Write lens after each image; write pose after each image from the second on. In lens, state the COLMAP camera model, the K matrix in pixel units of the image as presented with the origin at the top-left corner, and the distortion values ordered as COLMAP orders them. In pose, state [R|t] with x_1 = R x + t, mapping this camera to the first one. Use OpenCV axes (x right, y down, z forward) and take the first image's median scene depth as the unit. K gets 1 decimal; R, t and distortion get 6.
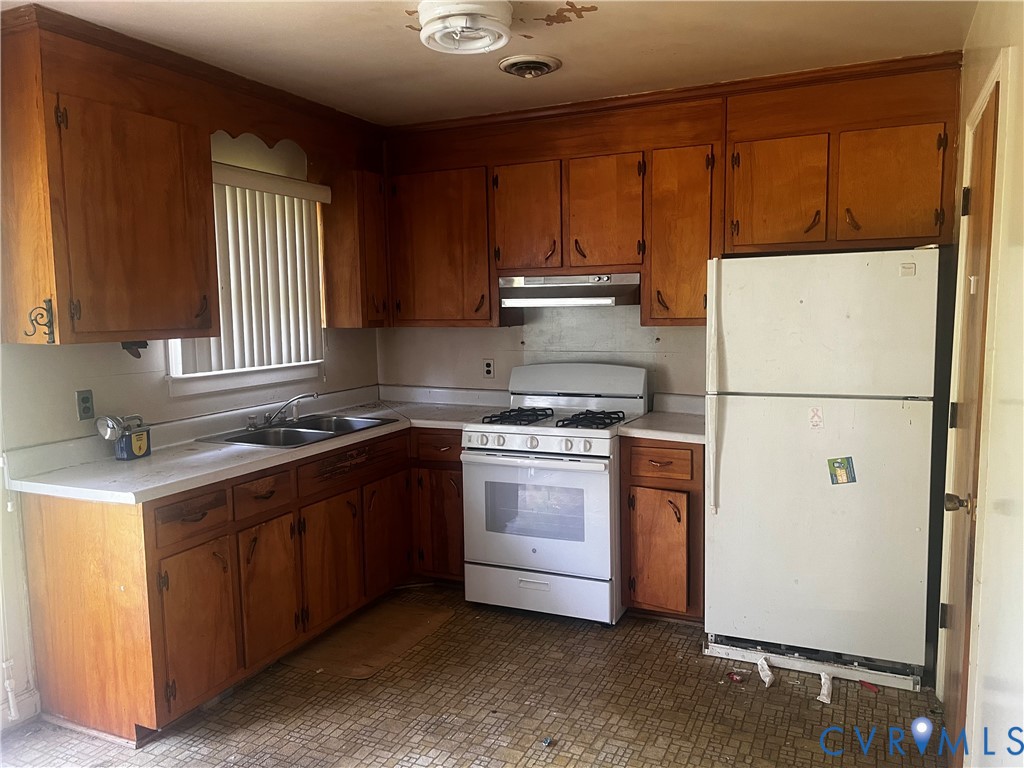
lens RADIAL K [[775.0, 0, 519.2], [0, 775.0, 385.4], [0, 0, 1]] dist [0.027241, -0.024624]
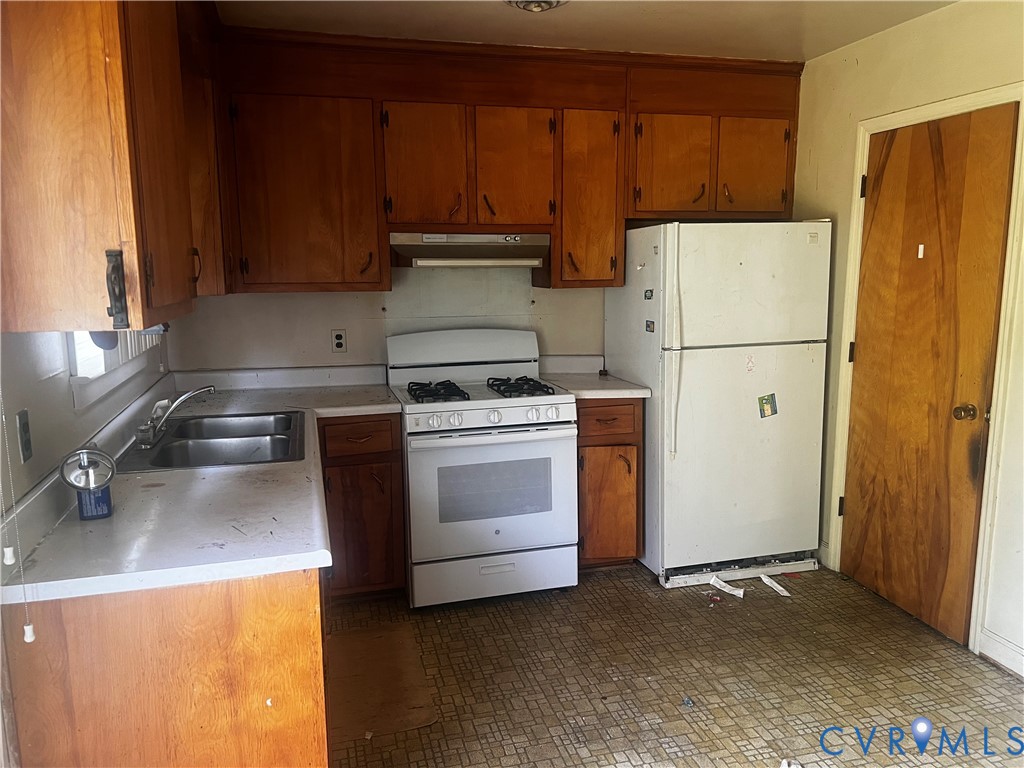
lens RADIAL K [[775.0, 0, 517.2], [0, 775.0, 386.7], [0, 0, 1]] dist [0.027241, -0.024624]
pose [[0.765553, -0.094511, 0.636393, -0.558115], [0.063692, 0.995426, 0.071213, -0.025764], [-0.640213, -0.013984, 0.768071, 0.284822]]
